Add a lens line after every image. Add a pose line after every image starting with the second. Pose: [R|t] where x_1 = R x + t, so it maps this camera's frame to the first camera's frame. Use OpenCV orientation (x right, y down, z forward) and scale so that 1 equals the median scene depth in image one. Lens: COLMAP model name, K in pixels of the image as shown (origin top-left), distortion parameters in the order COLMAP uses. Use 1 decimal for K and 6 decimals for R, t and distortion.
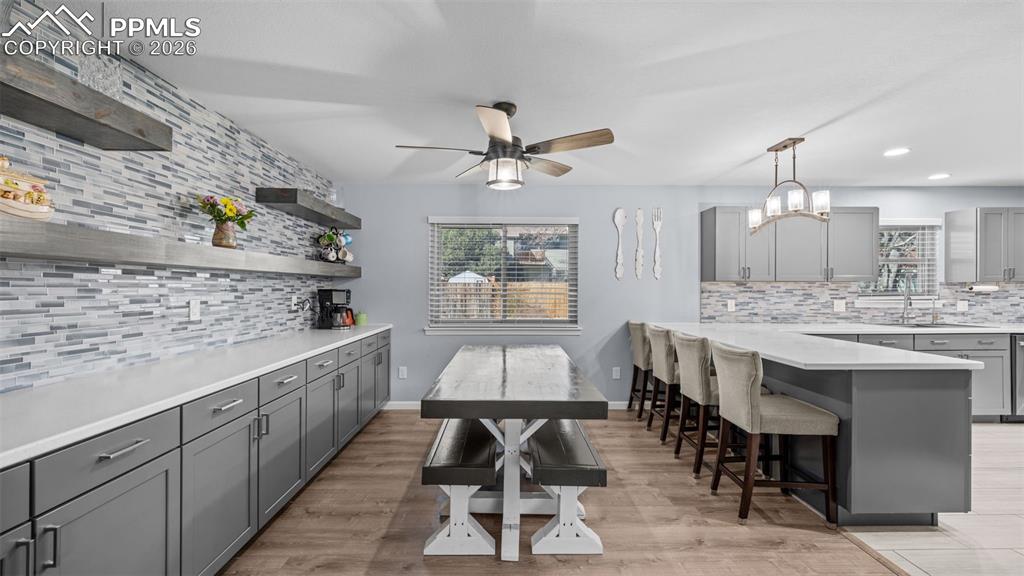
lens RADIAL K [[413.9, 0, 507.9], [0, 413.9, 286.5], [0, 0, 1]] dist [-0.000354, -0.000056]
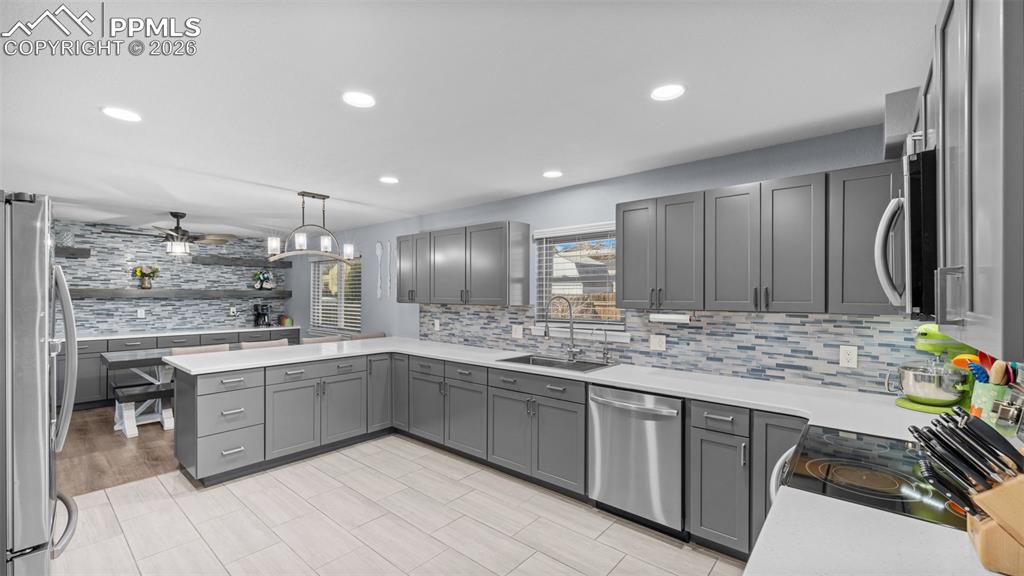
lens RADIAL K [[415.6, 0, 507.1], [0, 415.6, 292.9], [0, 0, 1]] dist [-0.000562, -0.000058]
pose [[0.751344, -0.001000, -0.659910, 1.387800], [-0.001705, 0.999993, -0.003457, -0.033565], [0.659909, 0.003723, 0.751337, 0.319459]]
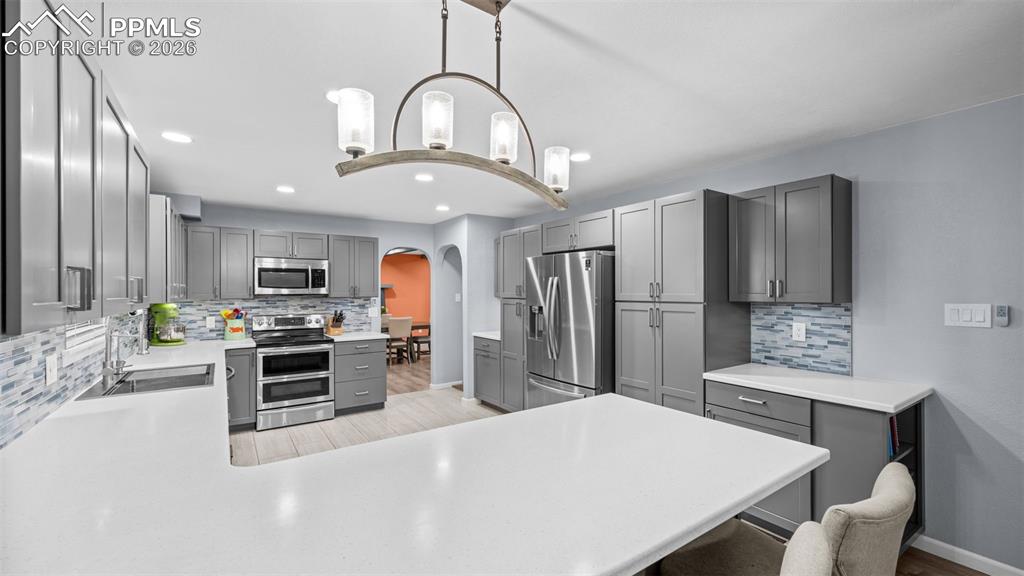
lens RADIAL K [[415.6, 0, 507.1], [0, 415.6, 292.9], [0, 0, 1]] dist [-0.000562, -0.000058]
pose [[-0.554287, -0.002920, 0.832321, 0.222235], [-0.000277, 0.999994, 0.003324, -0.029238], [-0.832326, 0.001612, -0.554284, 0.864999]]
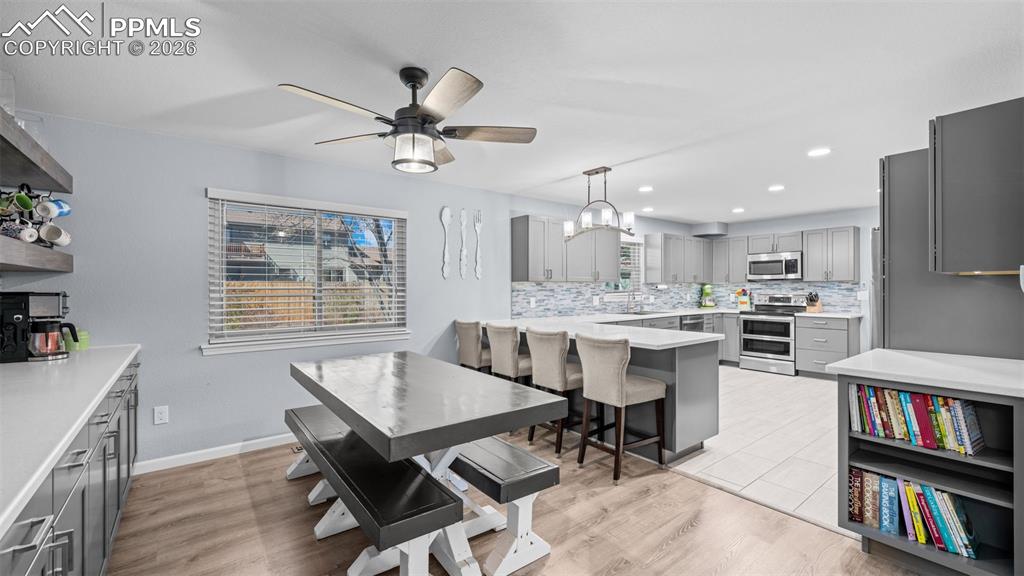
lens RADIAL K [[418.9, 0, 508.0], [0, 418.9, 286.4], [0, 0, 1]] dist [0.001206, 0.000000]
pose [[0.799575, -0.002549, 0.600560, -0.212664], [0.002518, 0.999996, 0.000891, 0.000108], [-0.600561, 0.000799, 0.799579, 0.115138]]
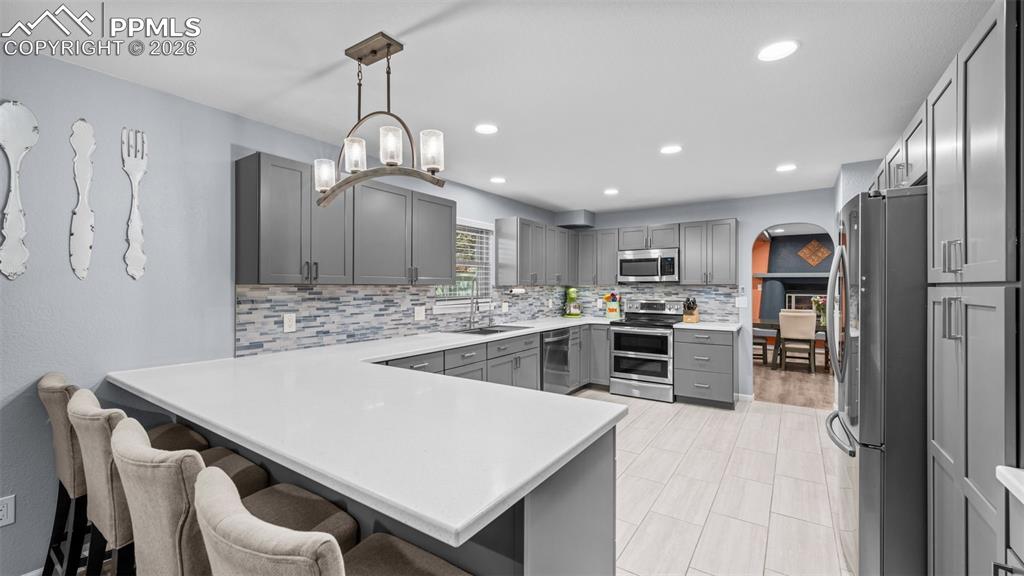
lens RADIAL K [[413.9, 0, 507.9], [0, 413.9, 286.5], [0, 0, 1]] dist [-0.000354, -0.000056]
pose [[0.579868, -0.001452, 0.814709, 0.222606], [-0.001155, 0.999996, 0.002604, -0.010531], [-0.814709, -0.002451, 0.579864, 0.370731]]
